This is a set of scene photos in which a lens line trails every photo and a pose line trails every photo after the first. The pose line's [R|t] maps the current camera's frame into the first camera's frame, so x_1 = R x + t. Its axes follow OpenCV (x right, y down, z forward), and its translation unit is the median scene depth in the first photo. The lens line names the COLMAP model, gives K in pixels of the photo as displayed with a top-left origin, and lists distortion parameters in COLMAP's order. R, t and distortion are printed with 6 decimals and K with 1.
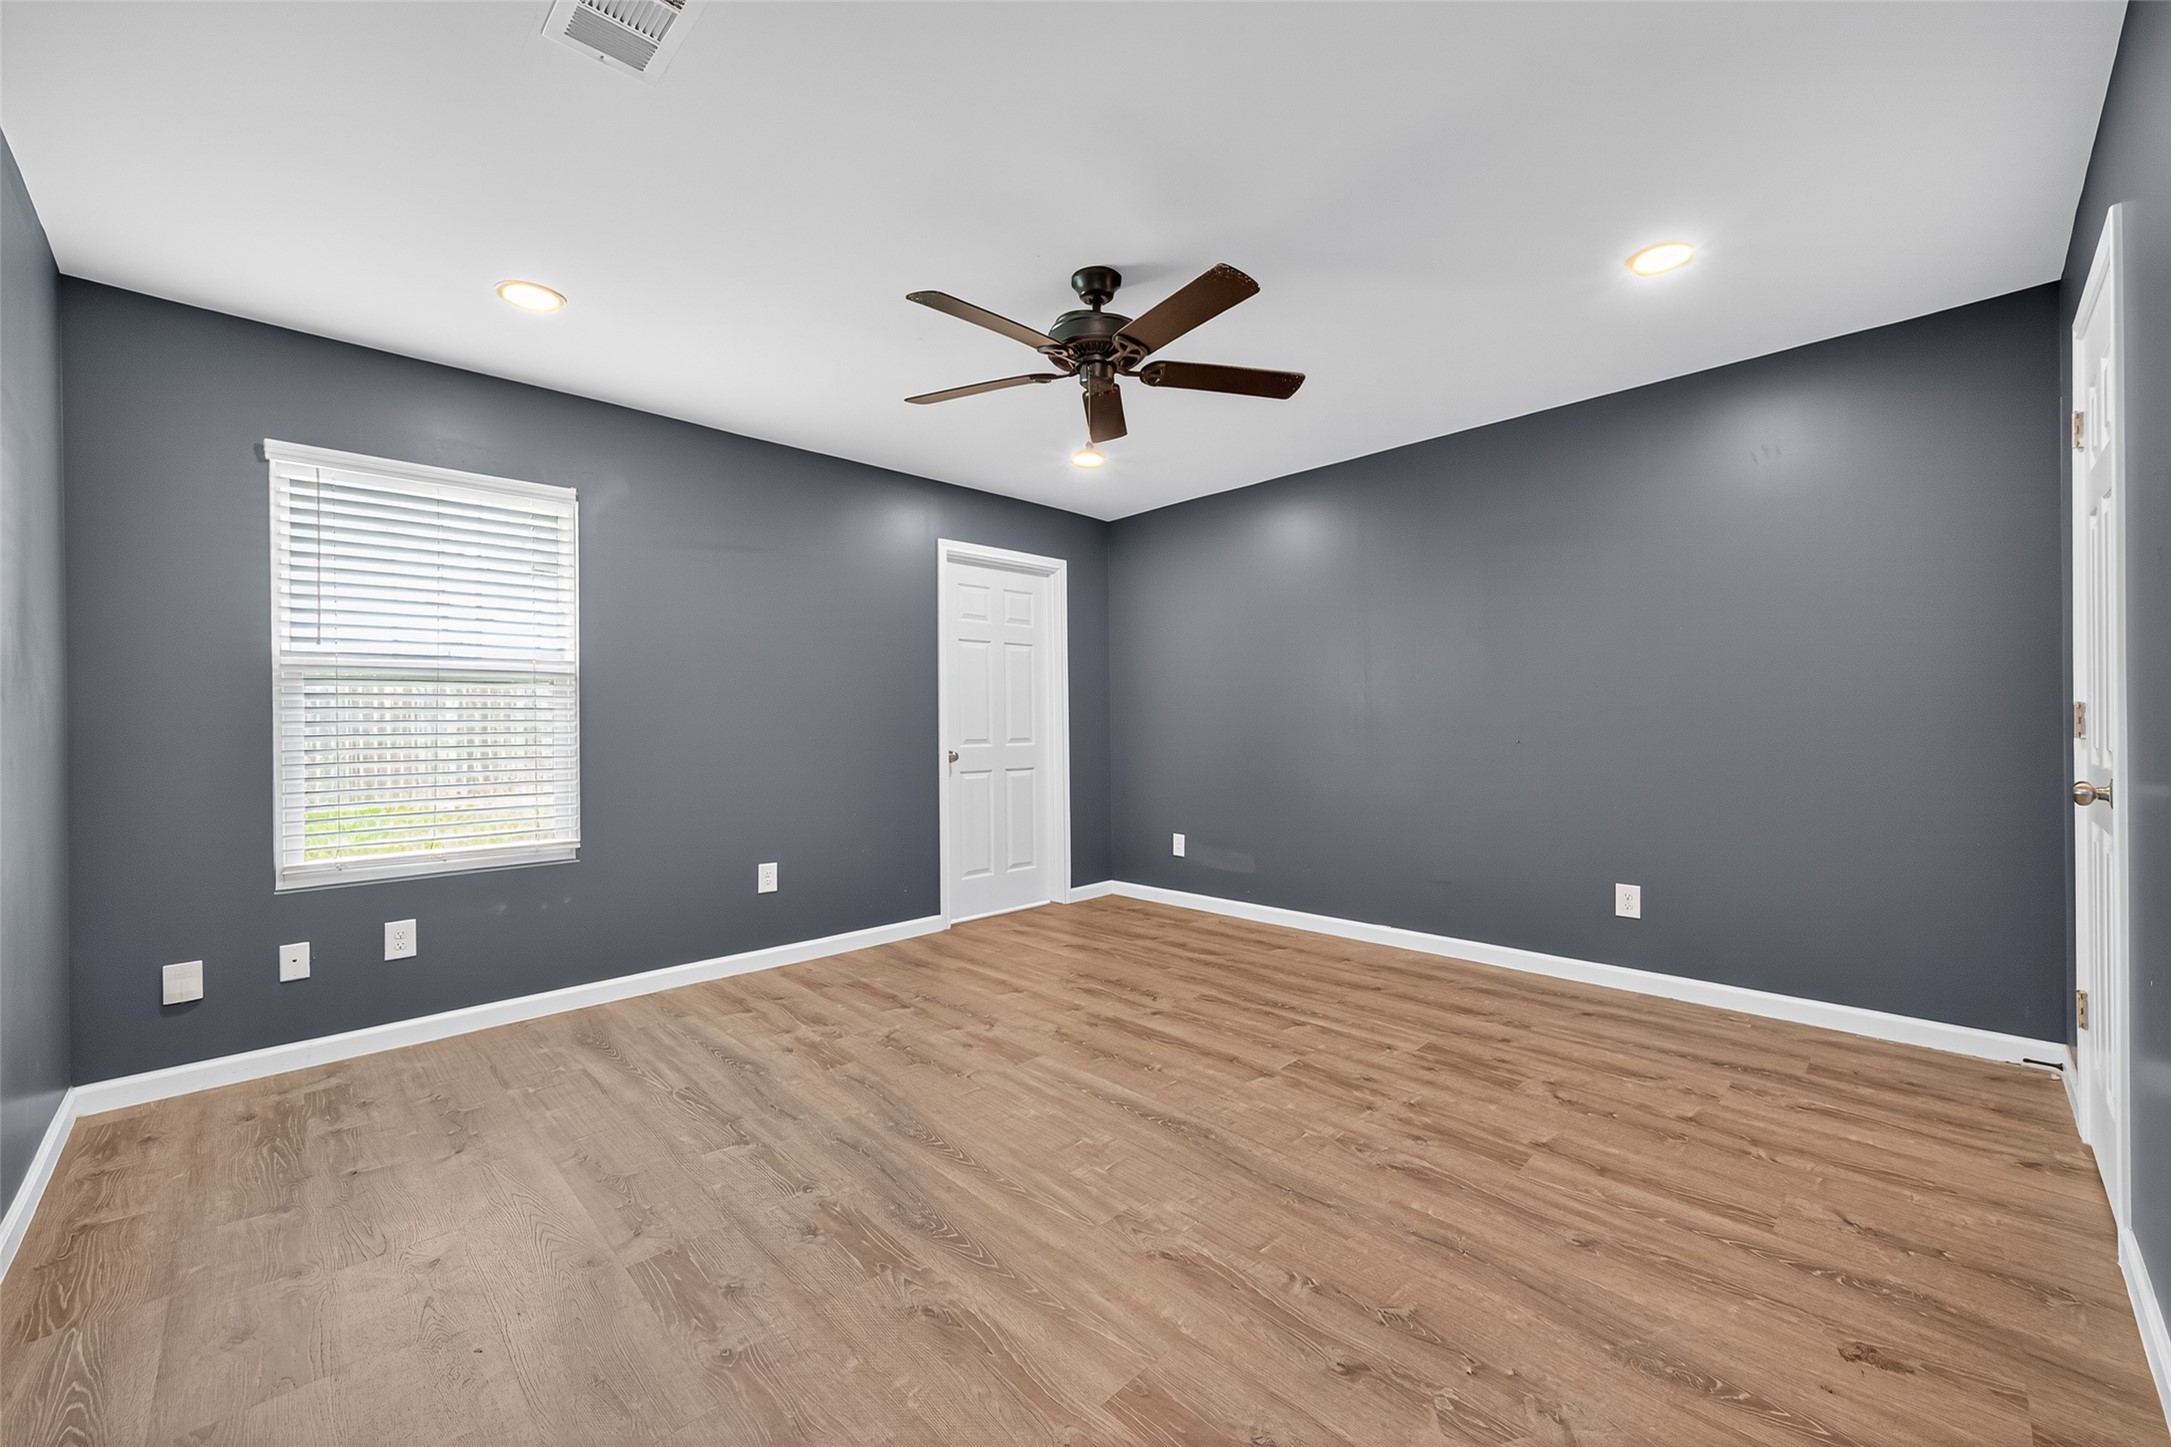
lens RADIAL K [[841.3, 0, 1088.0], [0, 841.3, 726.7], [0, 0, 1]] dist [0.008289, -0.000564]
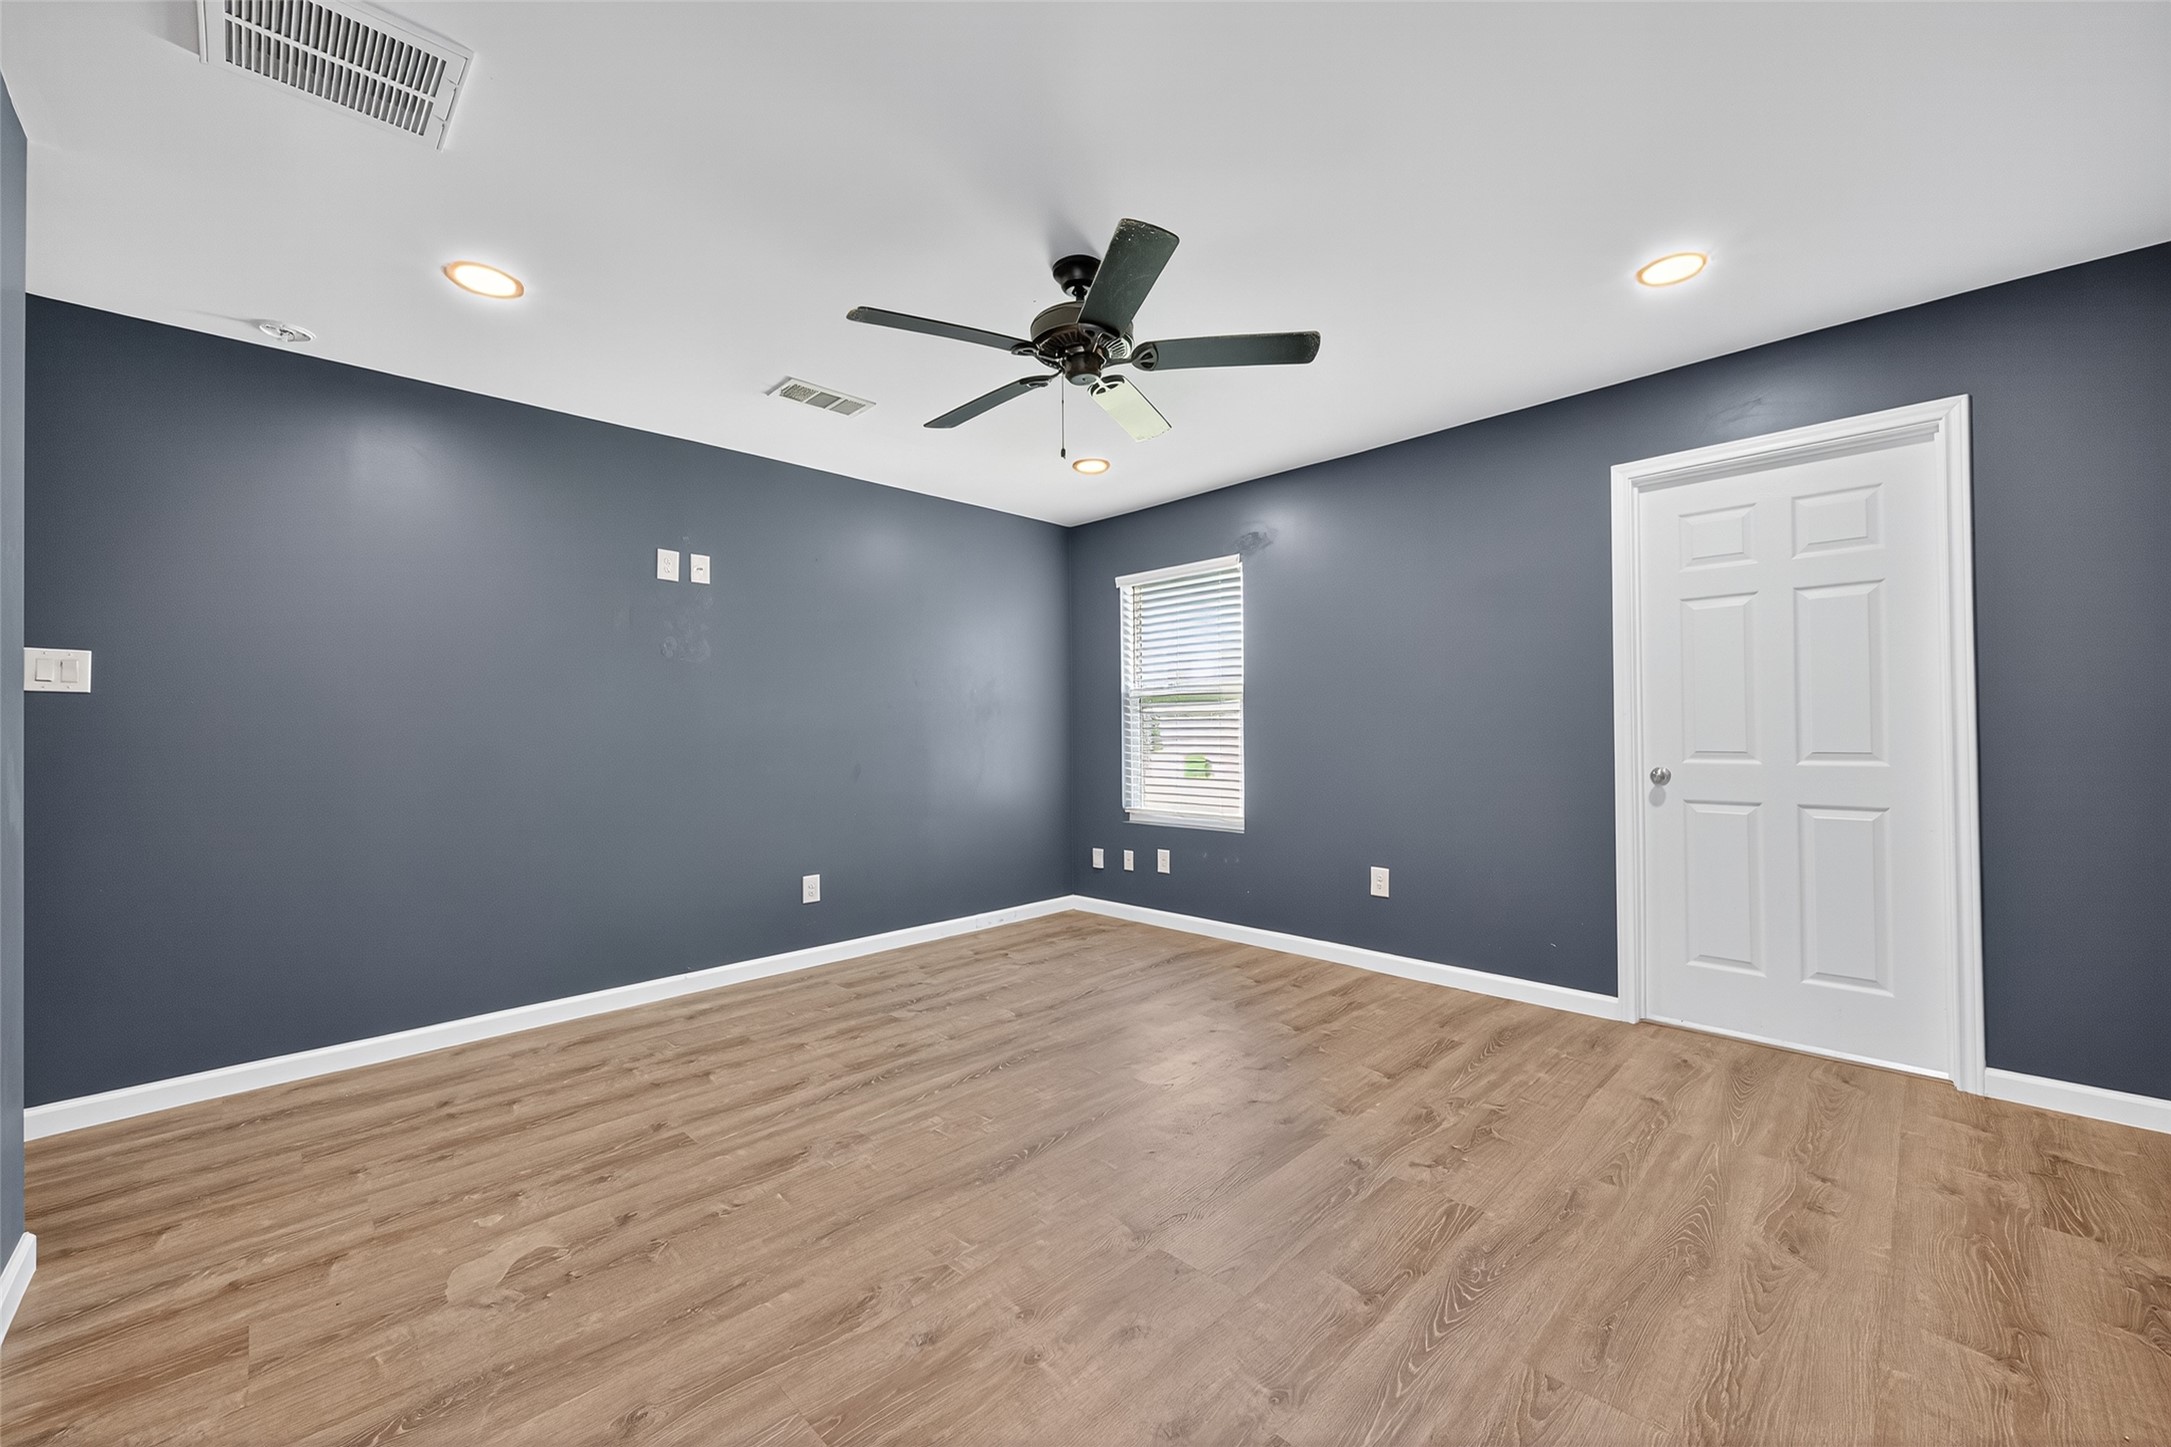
lens RADIAL K [[841.3, 0, 1088.0], [0, 841.3, 726.7], [0, 0, 1]] dist [0.008289, -0.000564]
pose [[0.007079, 0.002549, -0.999972, 0.863114], [0.006991, 0.999972, 0.002598, -0.015087], [0.999951, -0.007009, 0.007061, 0.895938]]
